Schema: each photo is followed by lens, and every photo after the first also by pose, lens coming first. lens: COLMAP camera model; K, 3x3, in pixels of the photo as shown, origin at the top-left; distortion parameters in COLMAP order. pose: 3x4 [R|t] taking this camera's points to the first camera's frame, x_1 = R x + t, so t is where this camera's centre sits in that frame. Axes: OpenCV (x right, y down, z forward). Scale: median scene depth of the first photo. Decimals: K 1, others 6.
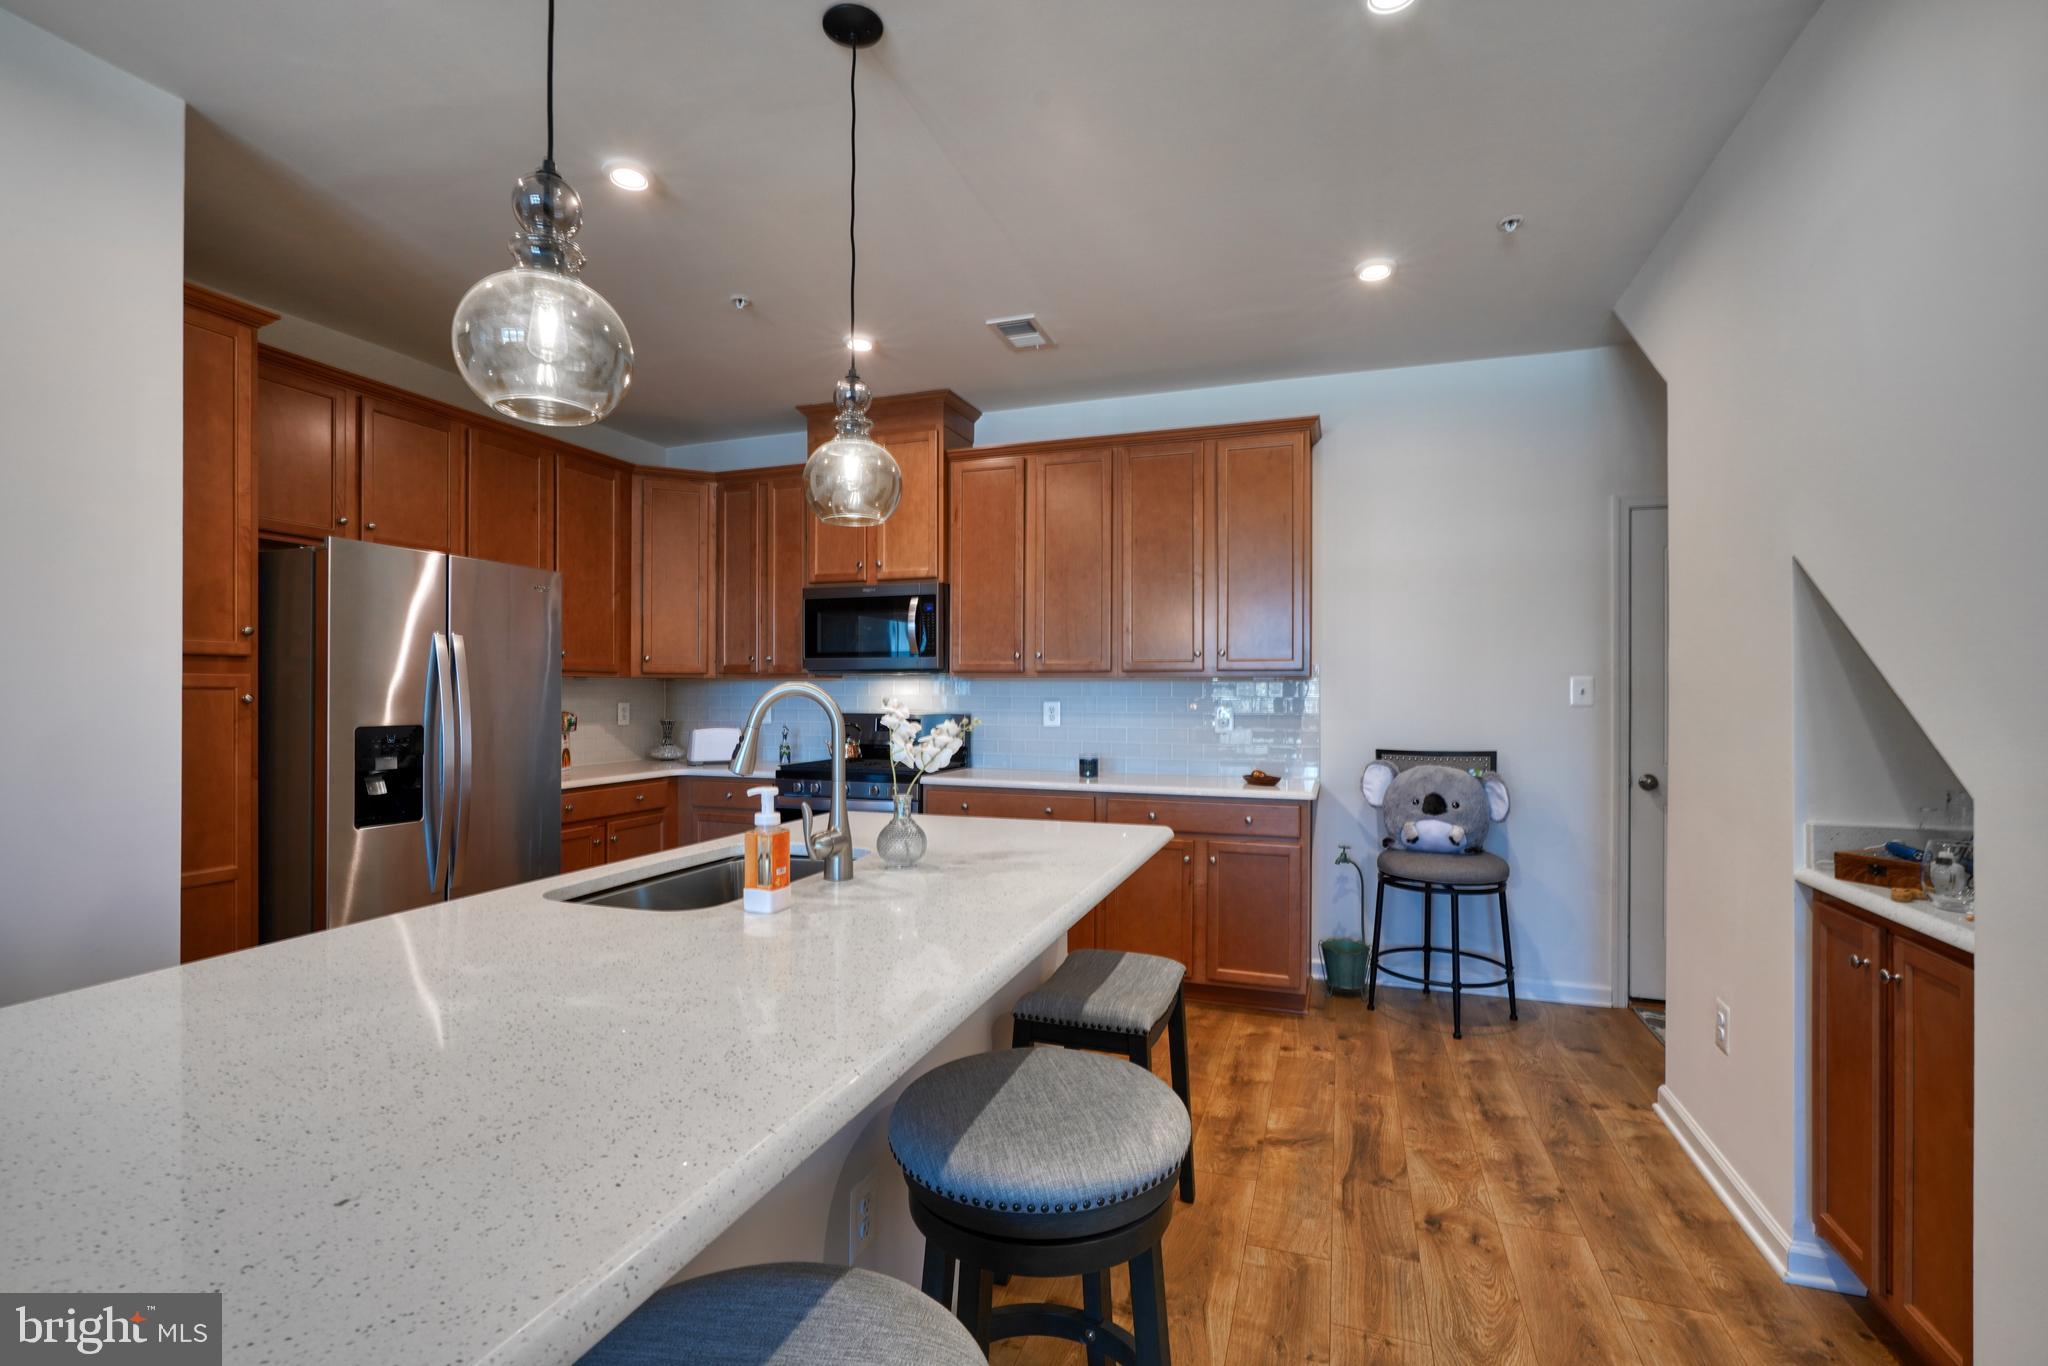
lens RADIAL K [[935.3, 0, 1012.6], [0, 935.3, 684.0], [0, 0, 1]] dist [-0.015337, 0.005720]
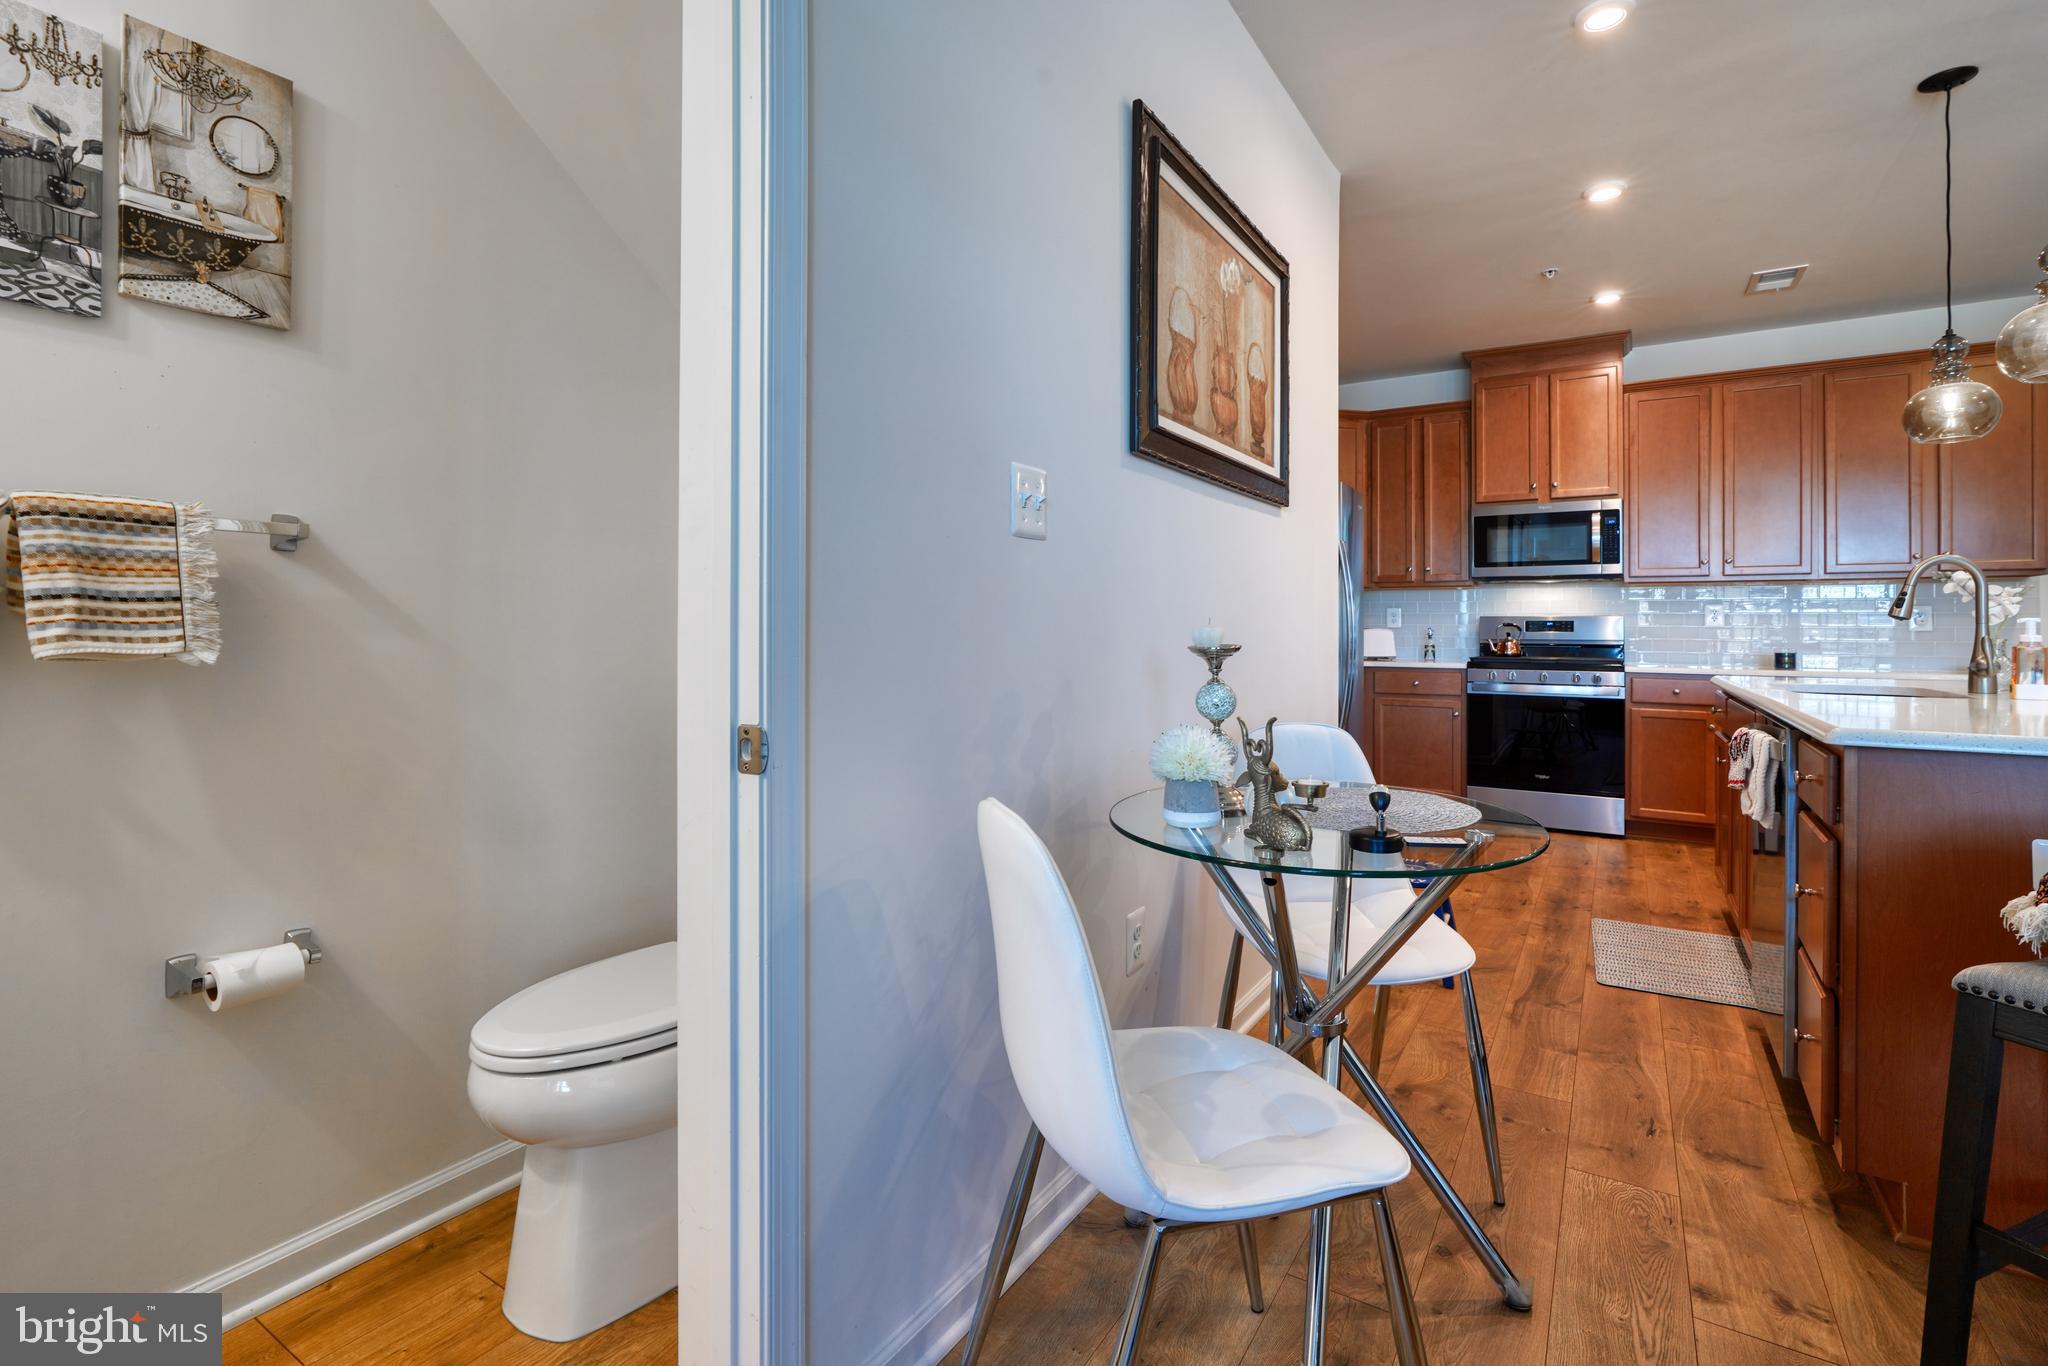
lens RADIAL K [[935.3, 0, 1028.3], [0, 935.3, 618.4], [0, 0, 1]] dist [-0.015337, 0.005720]
pose [[0.975405, 0.000567, -0.220419, -0.521188], [0.000203, 0.999994, 0.003471, 0.031822], [0.220419, -0.003430, 0.975399, -0.264783]]
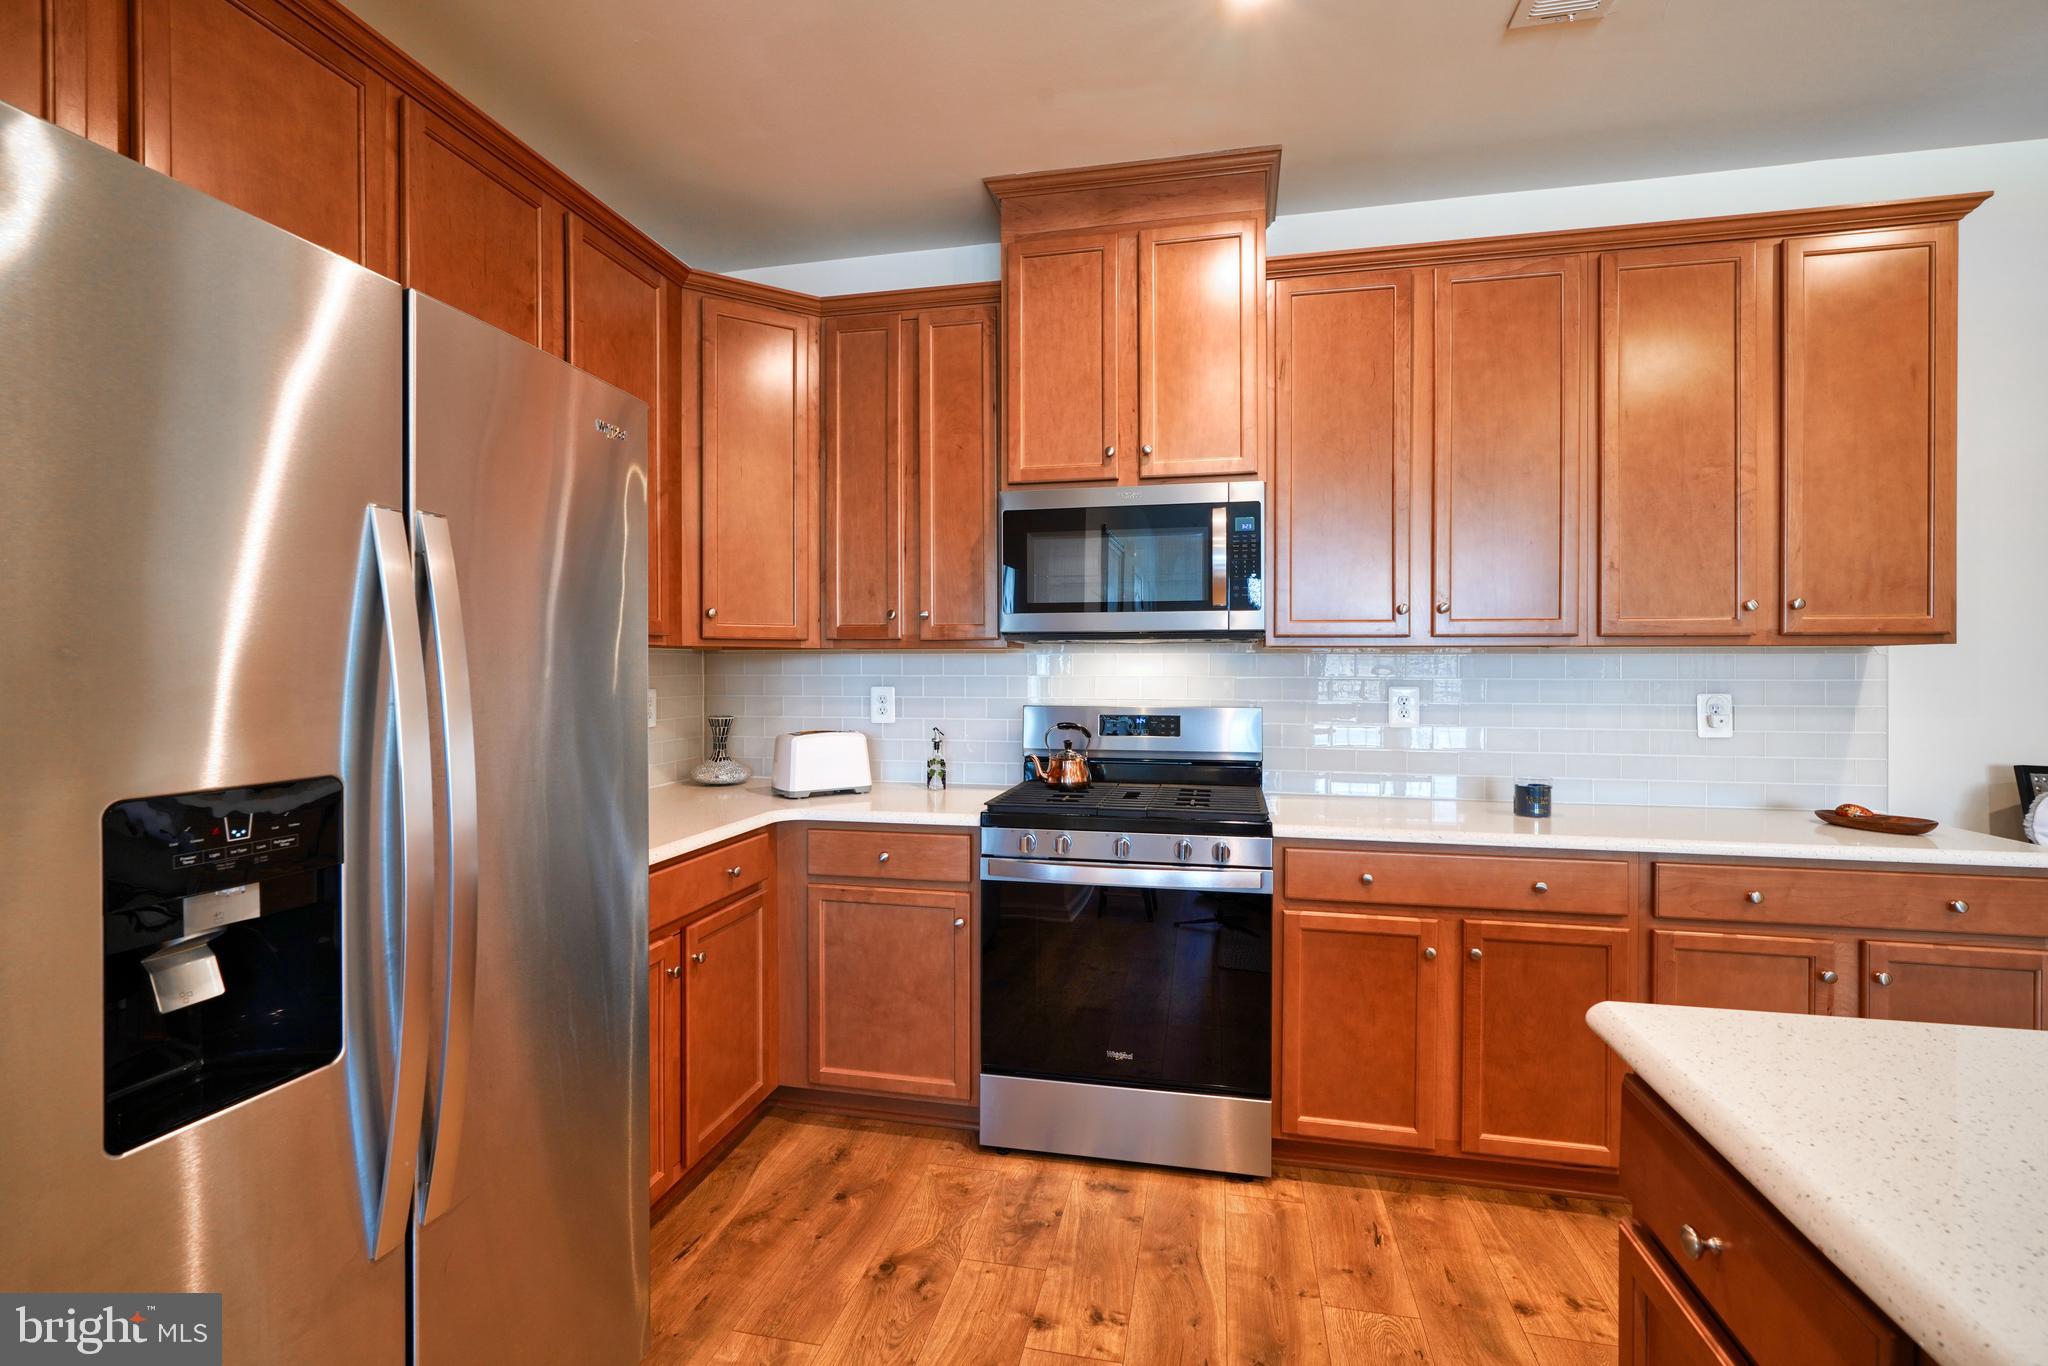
lens RADIAL K [[935.3, 0, 1027.9], [0, 935.3, 672.5], [0, 0, 1]] dist [-0.015337, 0.005720]
pose [[0.990091, -0.001363, 0.140421, -0.296357], [-0.000624, 0.999900, 0.014110, 0.000512], [-0.140426, -0.014058, 0.989991, 0.431967]]
